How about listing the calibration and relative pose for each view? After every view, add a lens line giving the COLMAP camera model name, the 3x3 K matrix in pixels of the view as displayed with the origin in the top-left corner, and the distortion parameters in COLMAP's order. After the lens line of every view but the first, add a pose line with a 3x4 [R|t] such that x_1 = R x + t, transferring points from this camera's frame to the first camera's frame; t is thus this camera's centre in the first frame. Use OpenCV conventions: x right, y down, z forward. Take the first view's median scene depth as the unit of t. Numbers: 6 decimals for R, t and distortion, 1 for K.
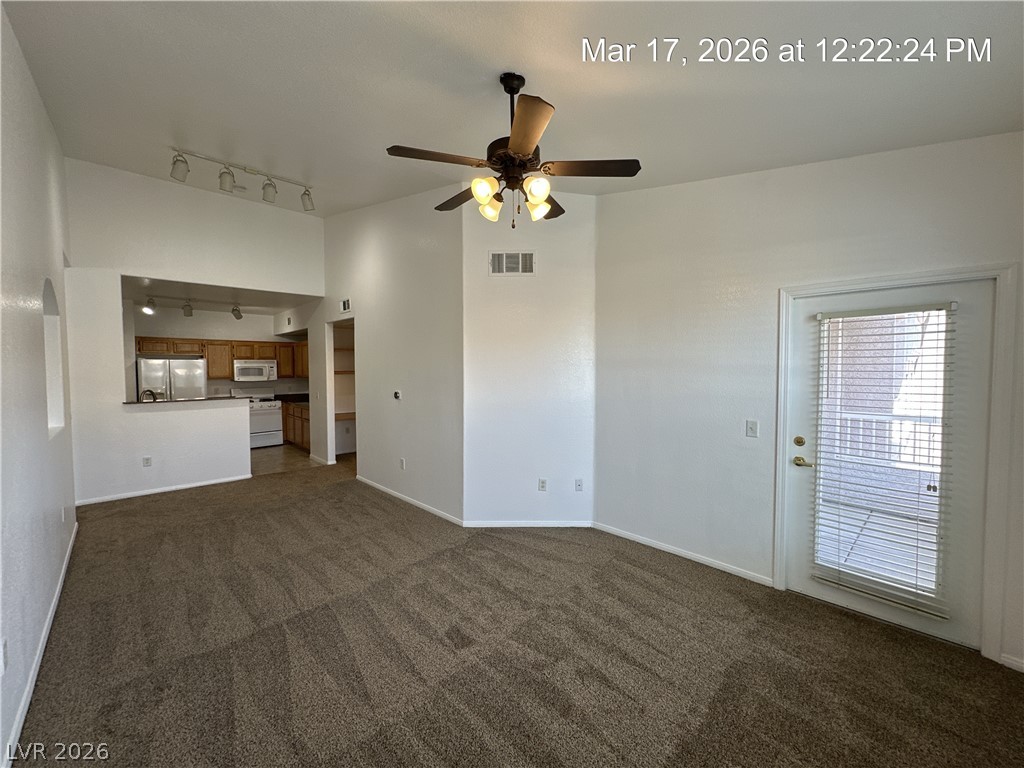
lens RADIAL K [[407.4, 0, 510.6], [0, 407.4, 383.0], [0, 0, 1]] dist [0.001871, 0.000152]
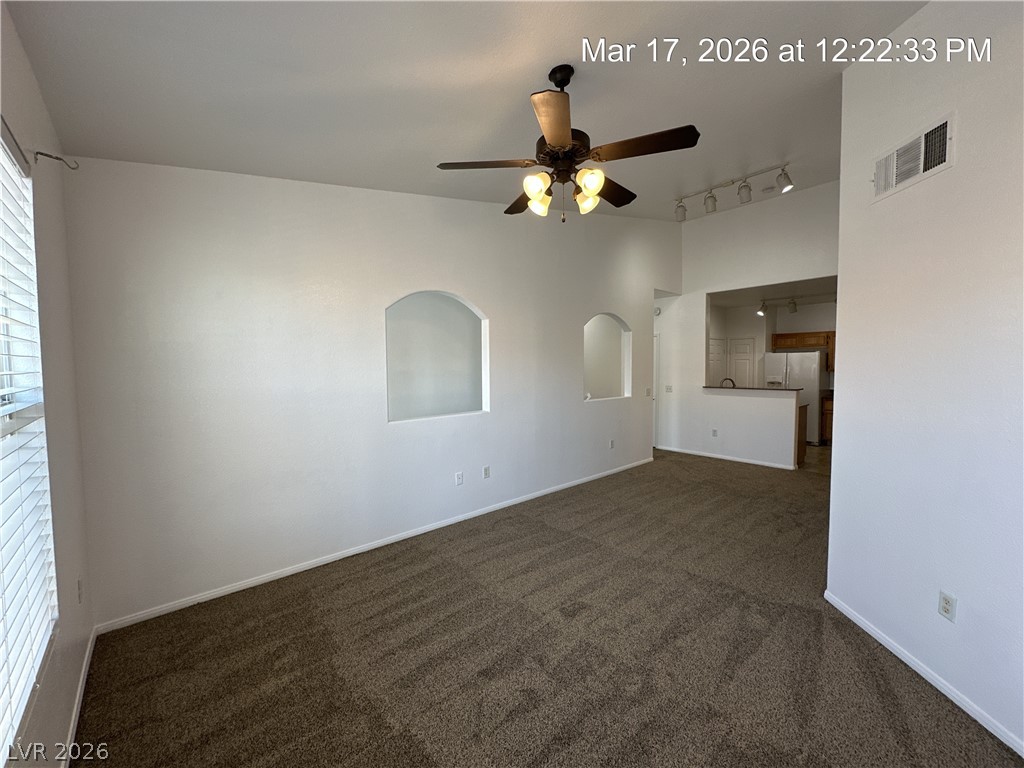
lens RADIAL K [[407.4, 0, 514.6], [0, 407.4, 384.2], [0, 0, 1]] dist [0.001871, 0.000152]
pose [[-0.029532, 0.052375, -0.998191, 0.426402], [-0.025187, 0.998270, 0.053125, -0.016389], [0.999246, 0.026711, -0.028162, 0.385975]]
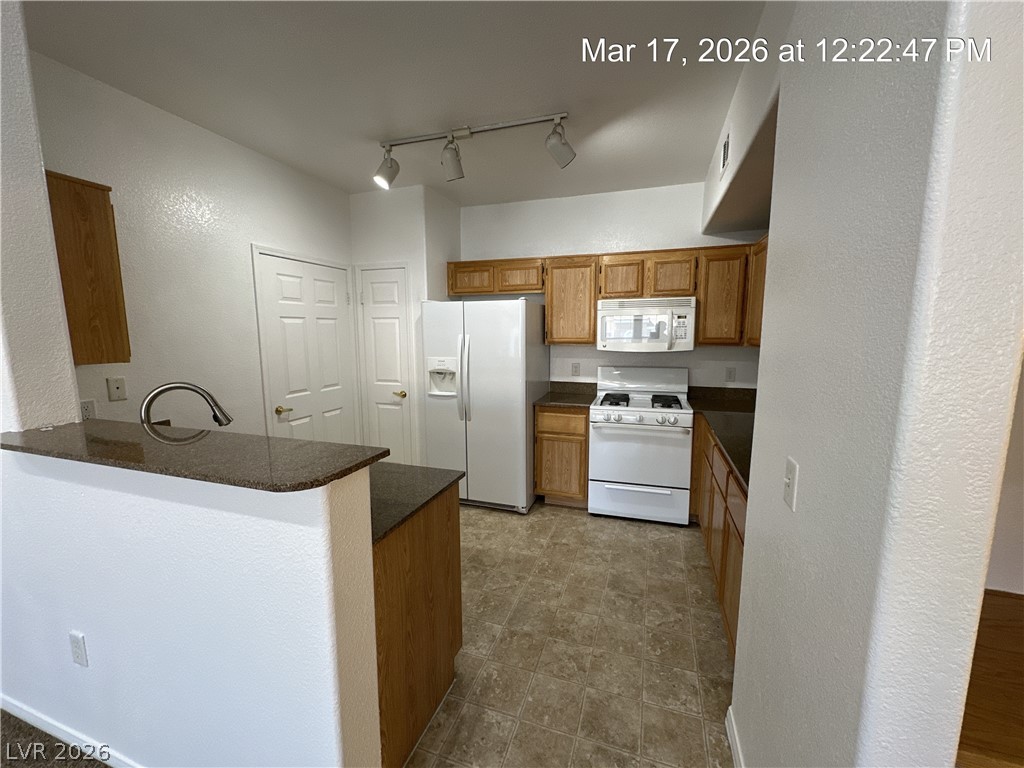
lens RADIAL K [[407.4, 0, 516.5], [0, 407.4, 387.5], [0, 0, 1]] dist [0.001871, 0.000152]
pose [[0.468373, 0.123929, -0.874796, -0.528313], [-0.030789, 0.991802, 0.124020, -0.026534], [0.882994, -0.031153, 0.468349, 1.135522]]
